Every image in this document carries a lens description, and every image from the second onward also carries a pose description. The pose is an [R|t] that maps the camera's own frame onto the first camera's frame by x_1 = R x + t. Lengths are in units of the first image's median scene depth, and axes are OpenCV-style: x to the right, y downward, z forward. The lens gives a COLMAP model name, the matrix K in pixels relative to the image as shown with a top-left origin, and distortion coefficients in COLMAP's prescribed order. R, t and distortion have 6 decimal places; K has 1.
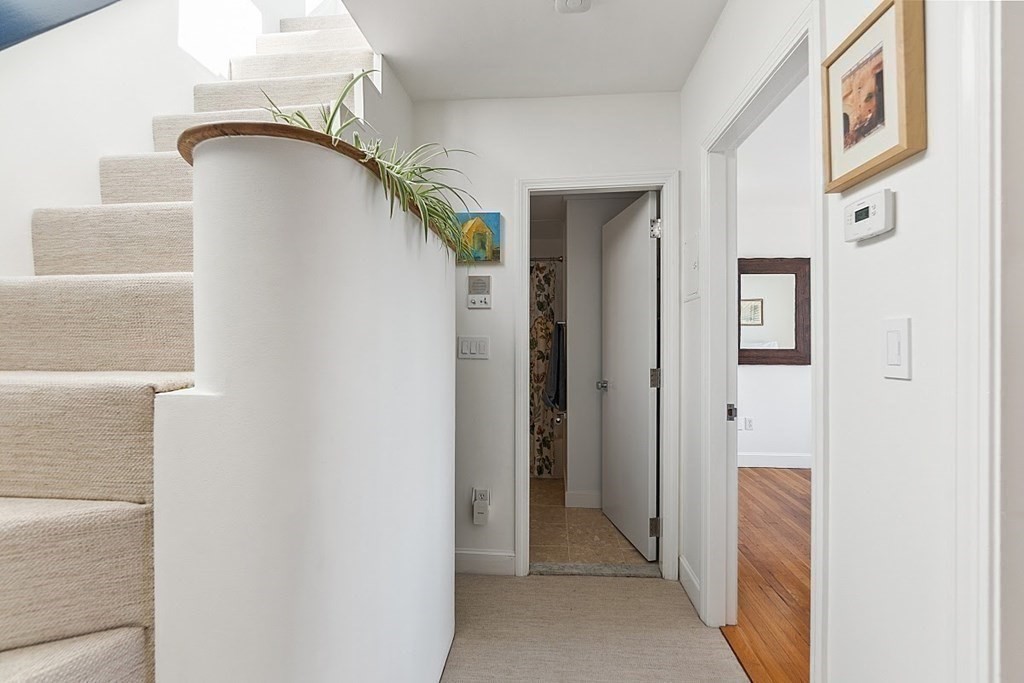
lens RADIAL K [[459.4, 0, 511.0], [0, 459.4, 340.6], [0, 0, 1]] dist [-0.005189, -0.000563]
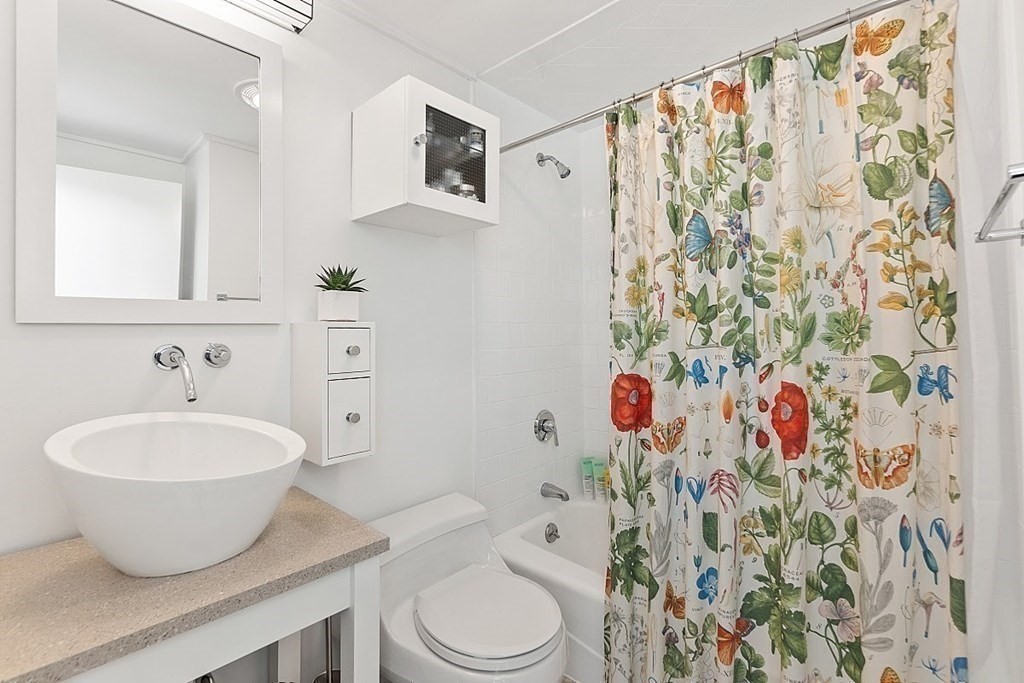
lens RADIAL K [[459.4, 0, 514.0], [0, 459.4, 334.2], [0, 0, 1]] dist [-0.005189, -0.000563]
pose [[0.800504, -0.026572, -0.598738, 0.051012], [0.024116, 0.999636, -0.012122, 0.007946], [0.598842, -0.004736, 0.800853, 0.673187]]
